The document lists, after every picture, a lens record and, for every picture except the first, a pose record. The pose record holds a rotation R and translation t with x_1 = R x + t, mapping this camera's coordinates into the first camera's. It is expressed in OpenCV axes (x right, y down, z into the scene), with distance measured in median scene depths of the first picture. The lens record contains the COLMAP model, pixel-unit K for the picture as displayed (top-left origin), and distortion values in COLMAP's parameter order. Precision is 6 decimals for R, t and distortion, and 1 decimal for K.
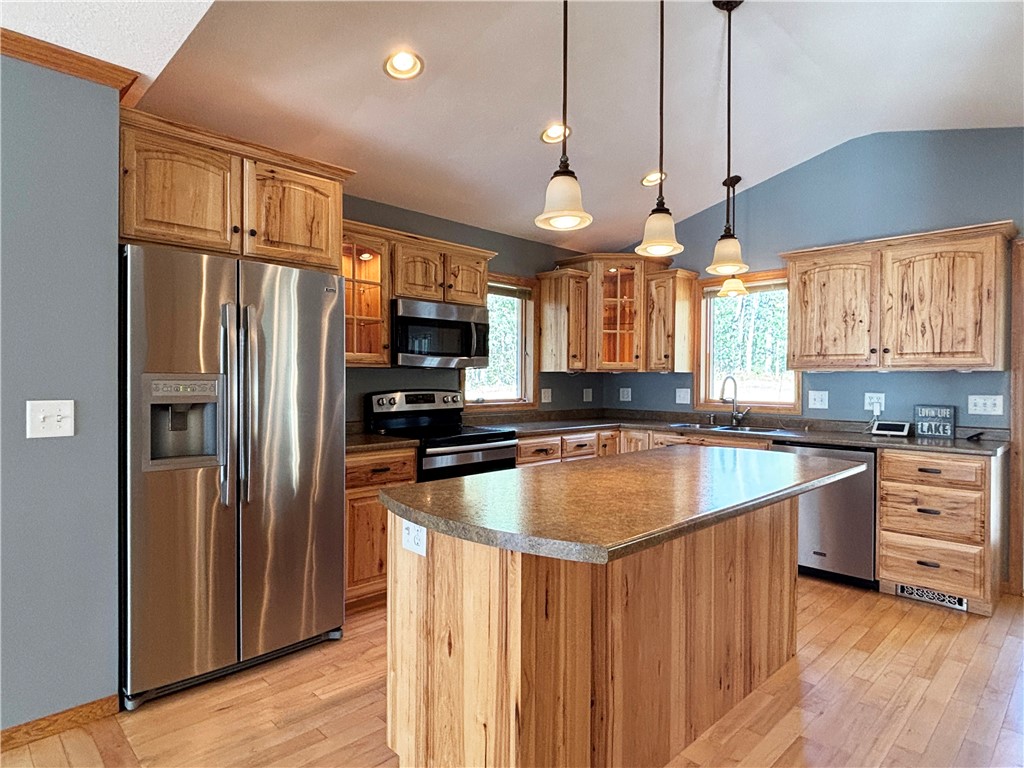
lens RADIAL K [[581.6, 0, 514.7], [0, 581.6, 384.5], [0, 0, 1]] dist [0.006746, -0.003692]
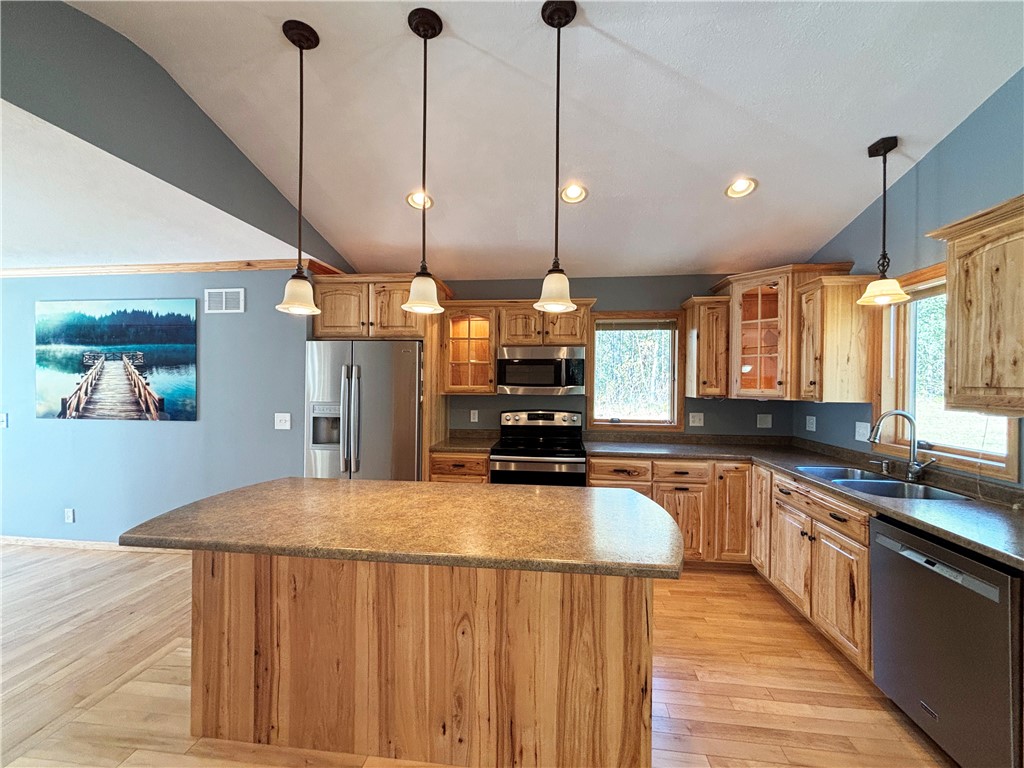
lens RADIAL K [[412.8, 0, 513.3], [0, 412.8, 384.9], [0, 0, 1]] dist [0.001254, -0.000213]
pose [[0.626536, 0.004074, -0.779381, 0.611985], [-0.011405, 0.999927, -0.003941, -0.051649], [0.779309, 0.011358, 0.626537, 0.396792]]
